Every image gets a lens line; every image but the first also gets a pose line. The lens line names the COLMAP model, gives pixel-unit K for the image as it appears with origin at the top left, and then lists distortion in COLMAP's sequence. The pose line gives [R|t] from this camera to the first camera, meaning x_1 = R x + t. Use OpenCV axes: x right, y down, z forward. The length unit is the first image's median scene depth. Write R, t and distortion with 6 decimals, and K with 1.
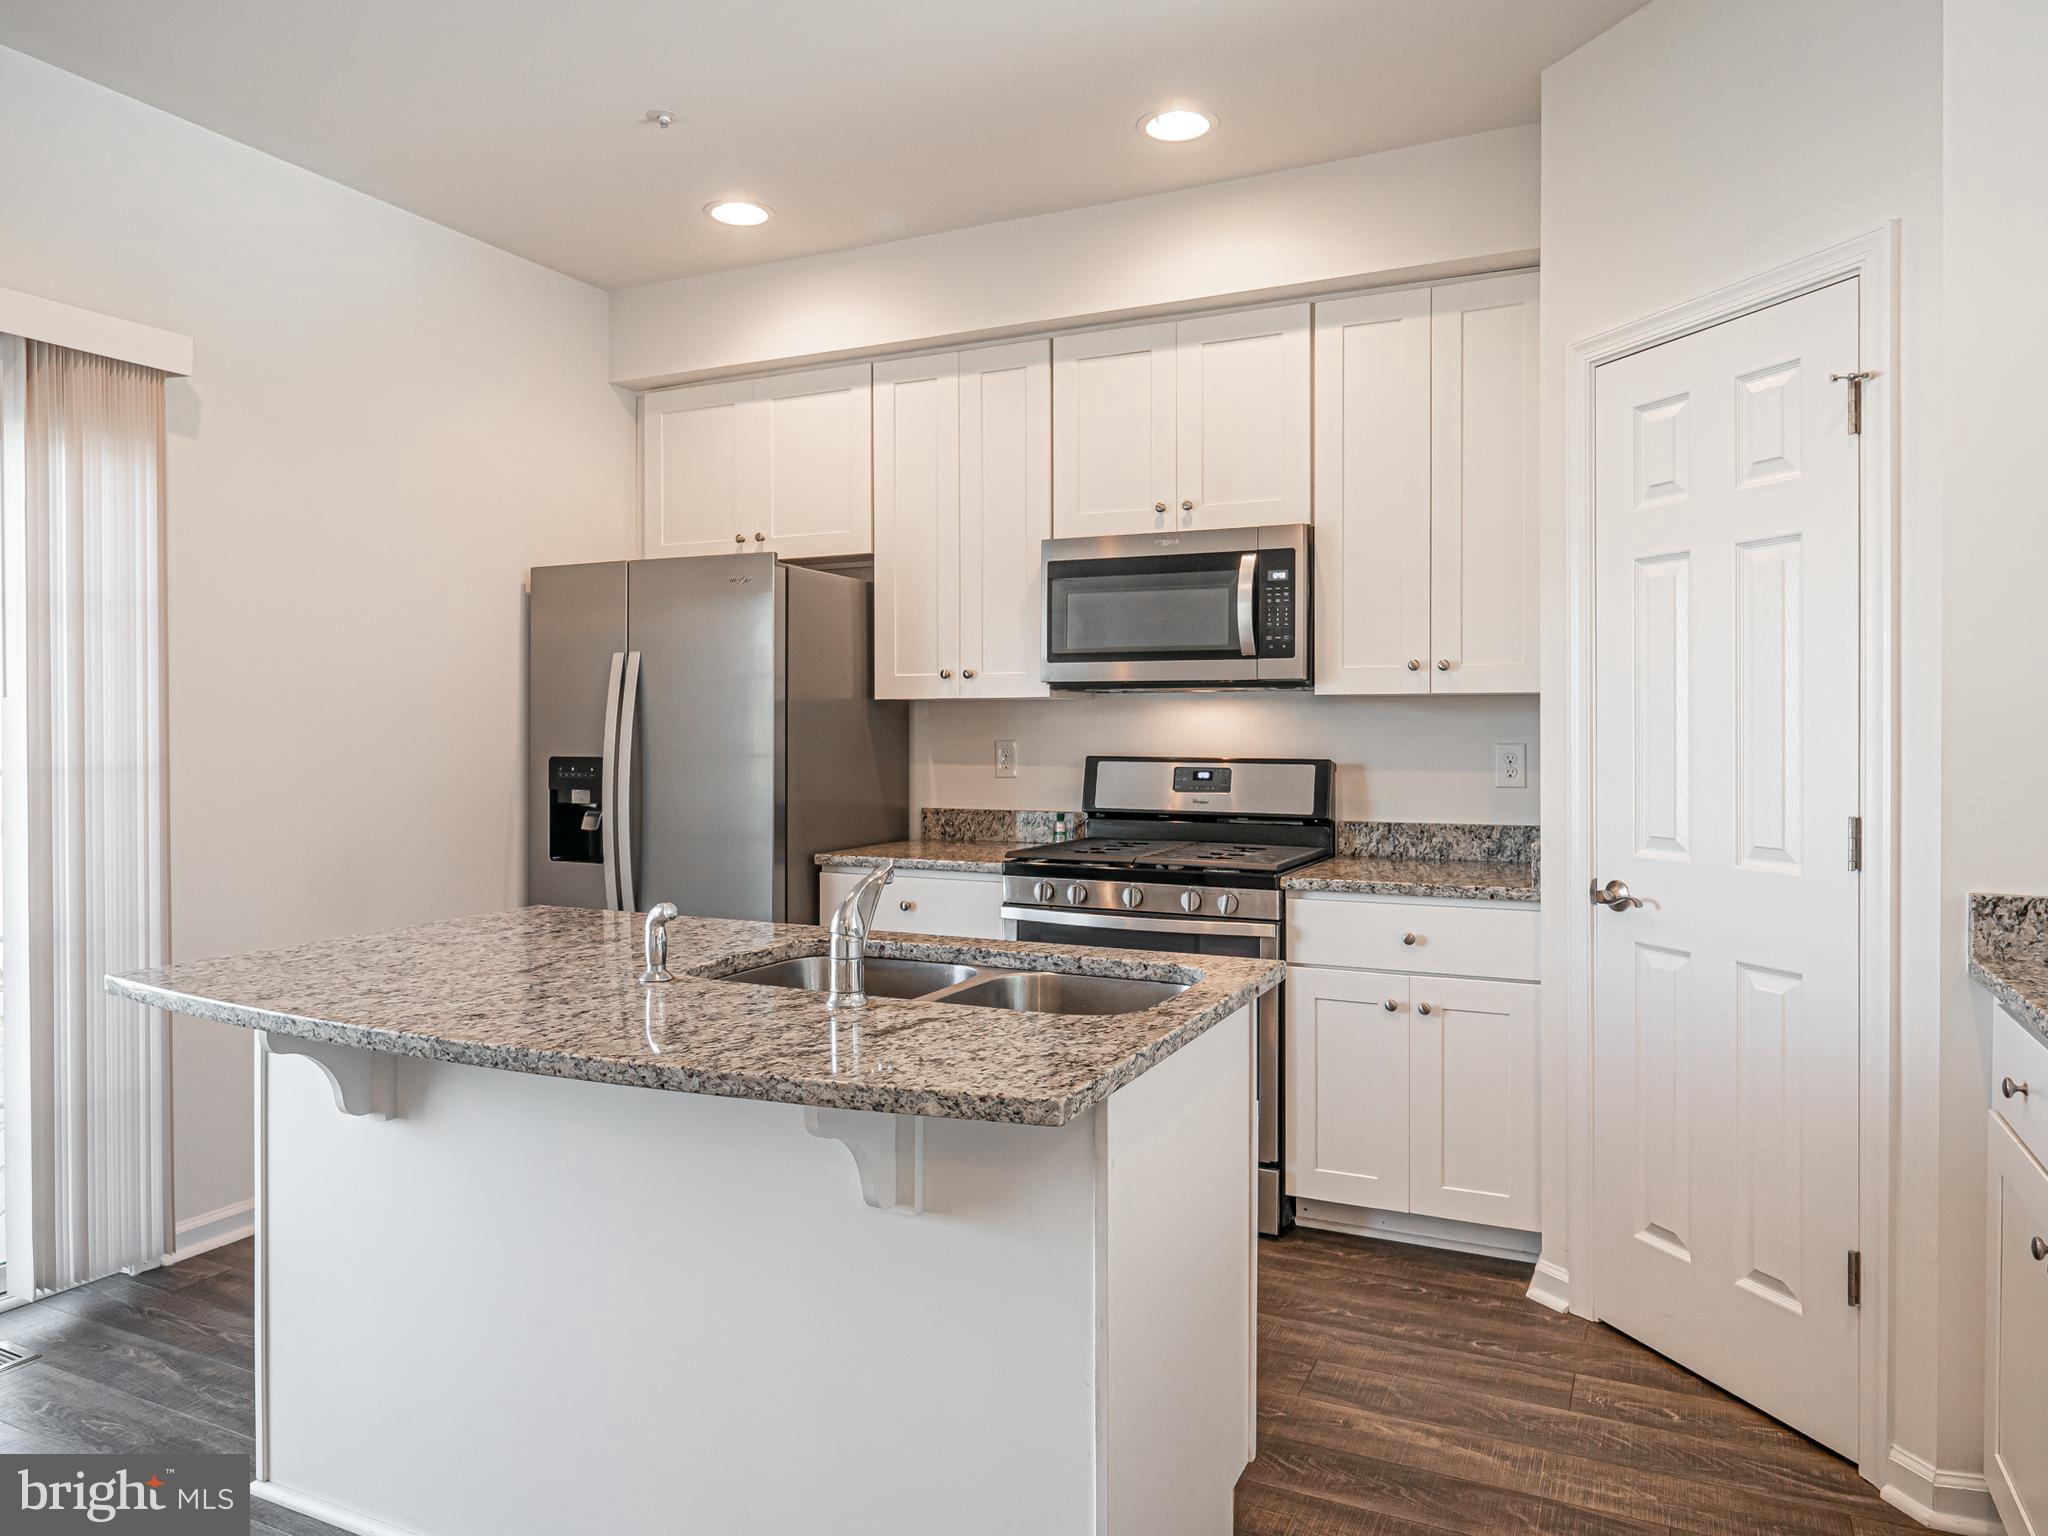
lens RADIAL K [[1329.7, 0, 1025.3], [0, 1329.7, 748.5], [0, 0, 1]] dist [0.001529, -0.007733]
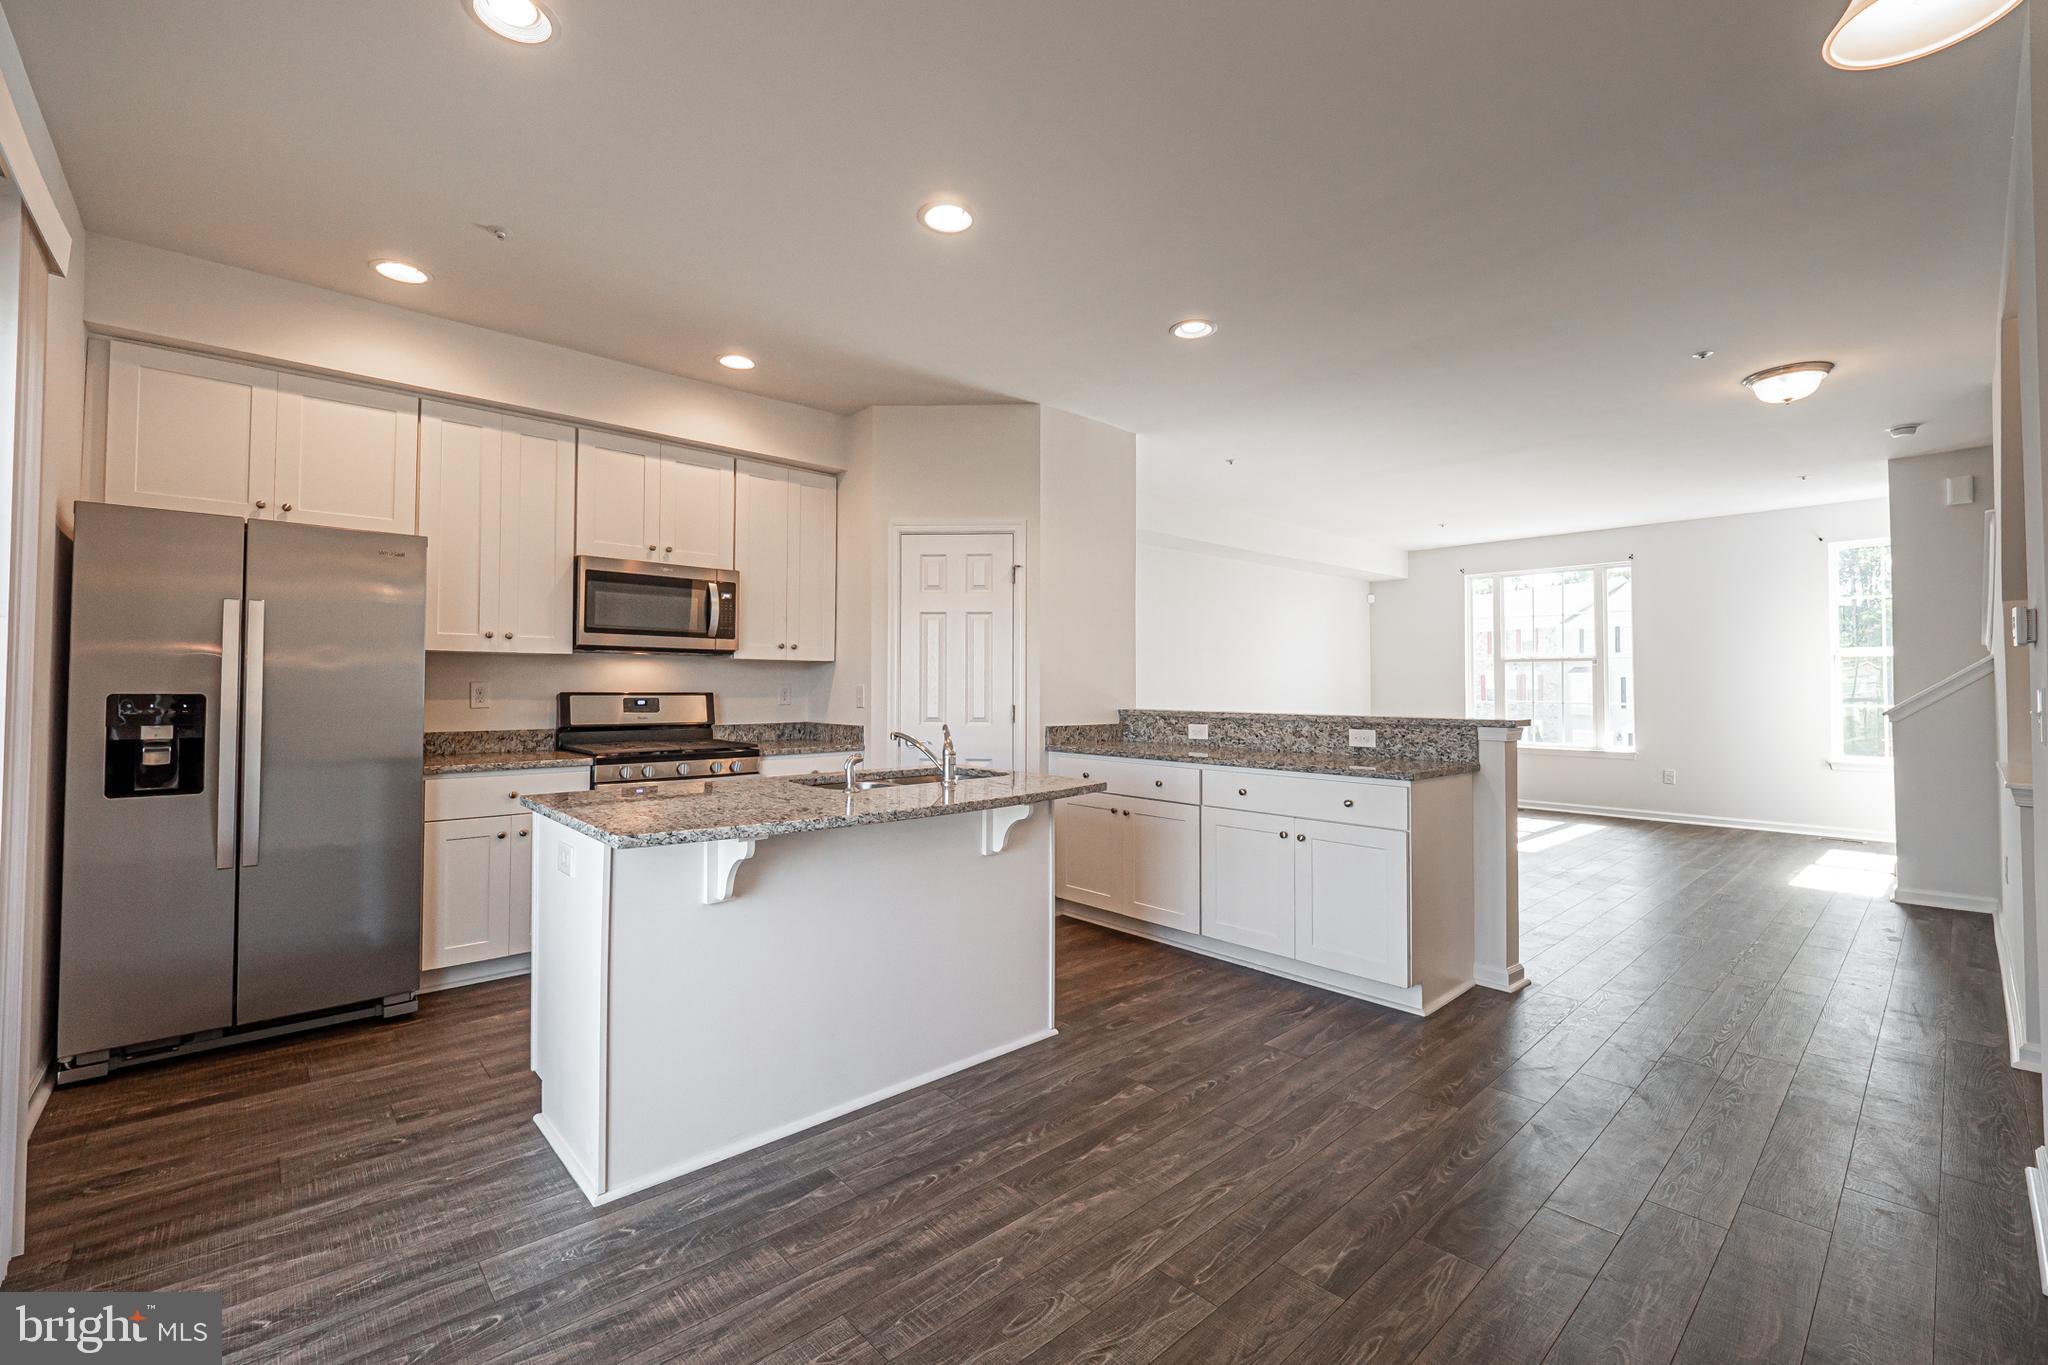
lens RADIAL K [[865.2, 0, 1017.8], [0, 865.2, 667.8], [0, 0, 1]] dist [-0.000680, -0.003424]
pose [[0.378579, 0.021669, 0.925315, -0.765289], [0.010069, 0.999570, -0.027527, 0.011567], [-0.925514, 0.019738, 0.378199, 0.134862]]
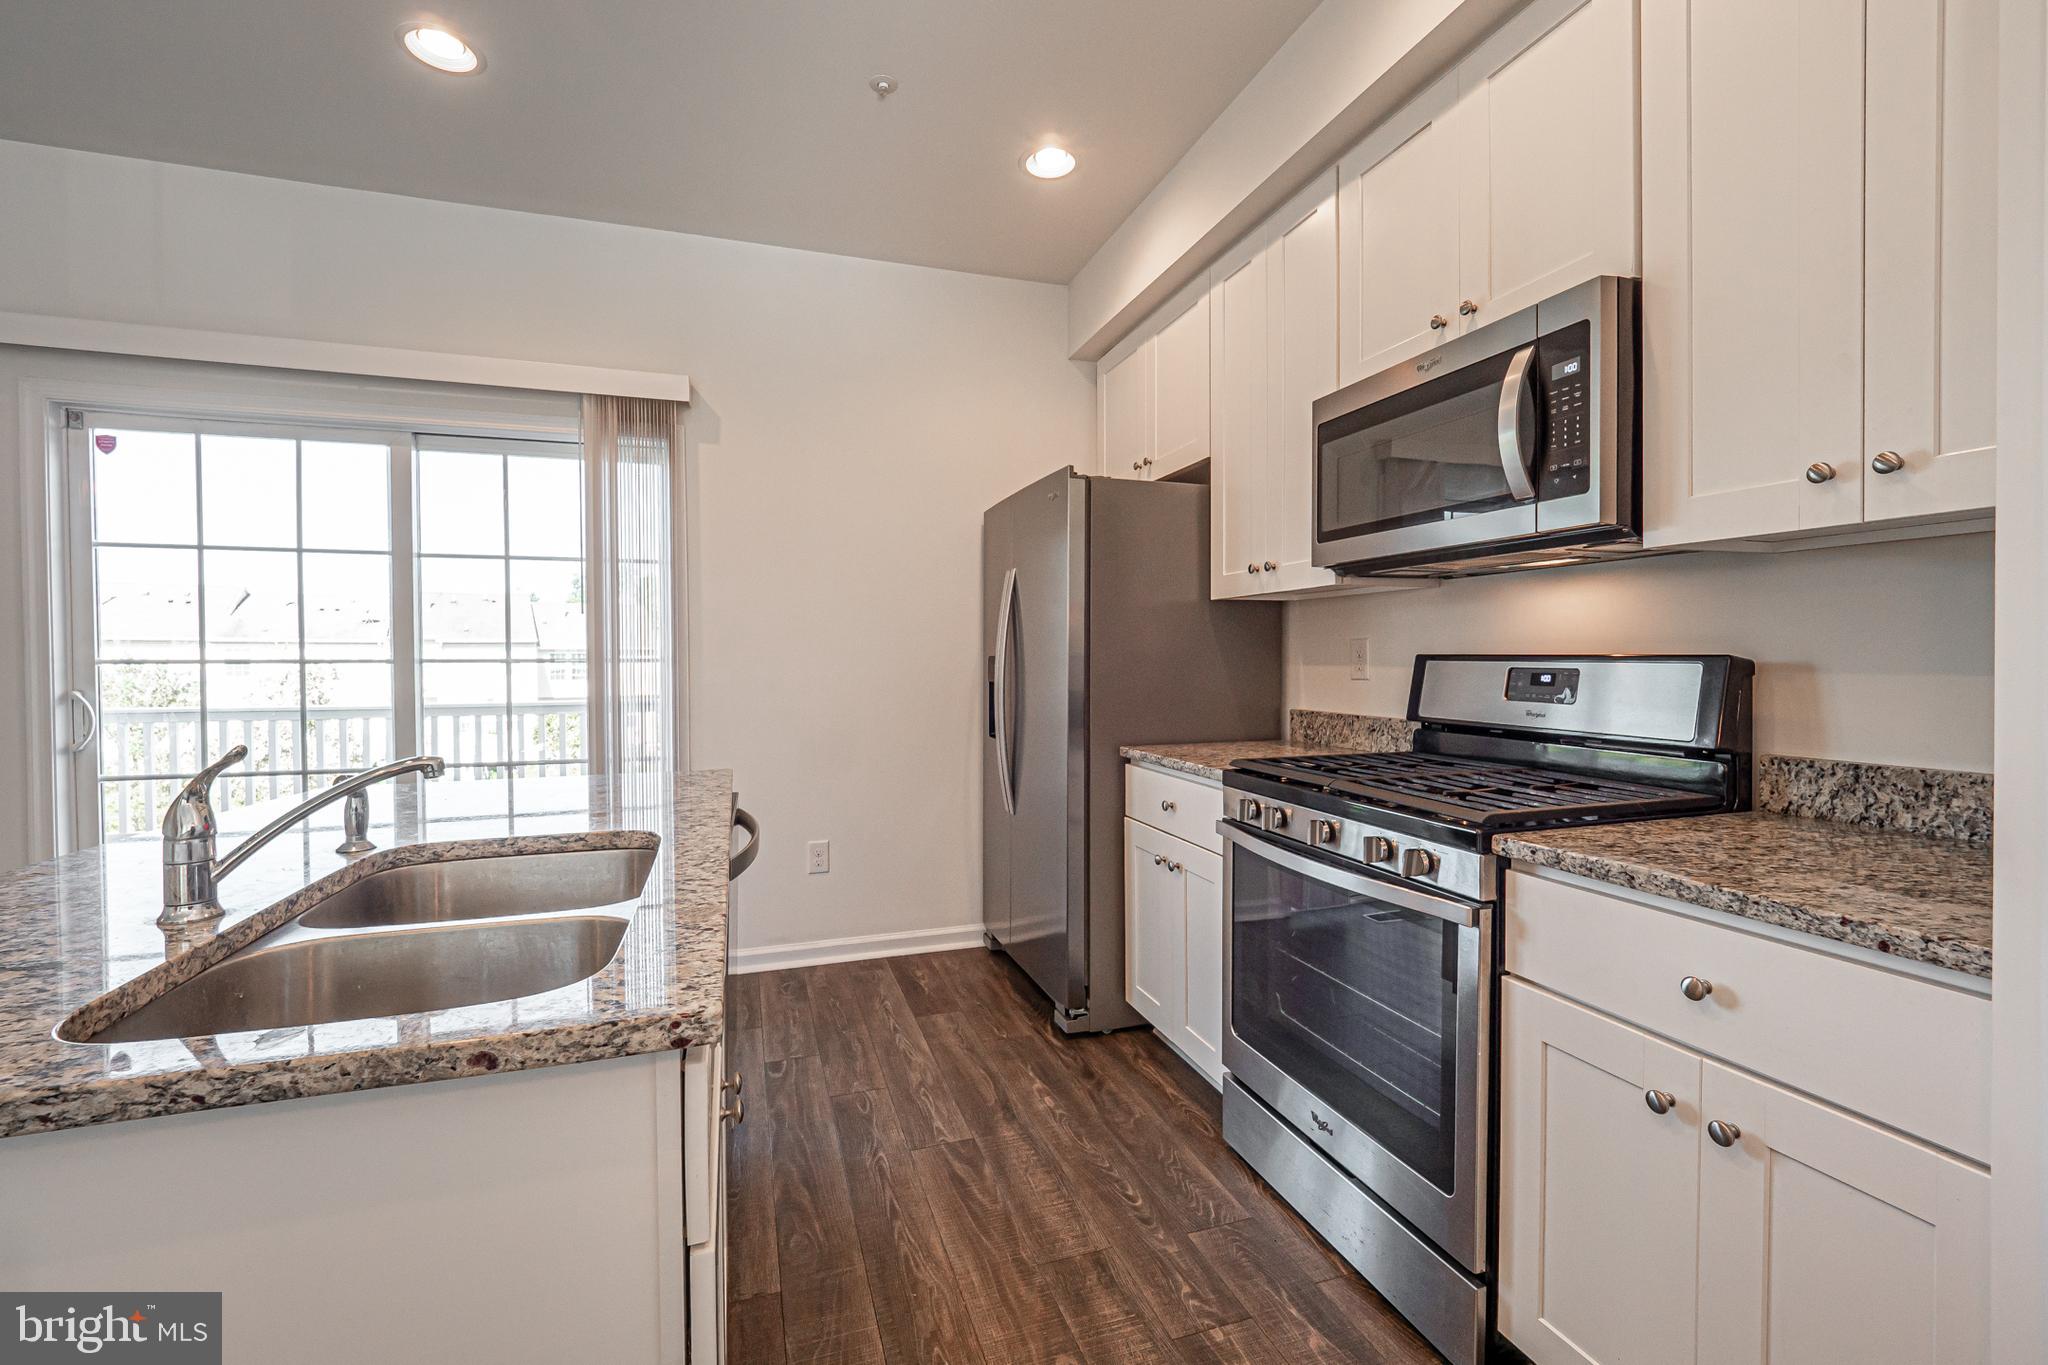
lens RADIAL K [[865.2, 0, 1030.1], [0, 865.2, 671.7], [0, 0, 1]] dist [-0.000680, -0.003424]
pose [[0.695209, 0.011151, -0.718721, 0.299352], [-0.008137, 0.999938, 0.007643, 0.016098], [0.718762, 0.000535, 0.695256, 0.494011]]
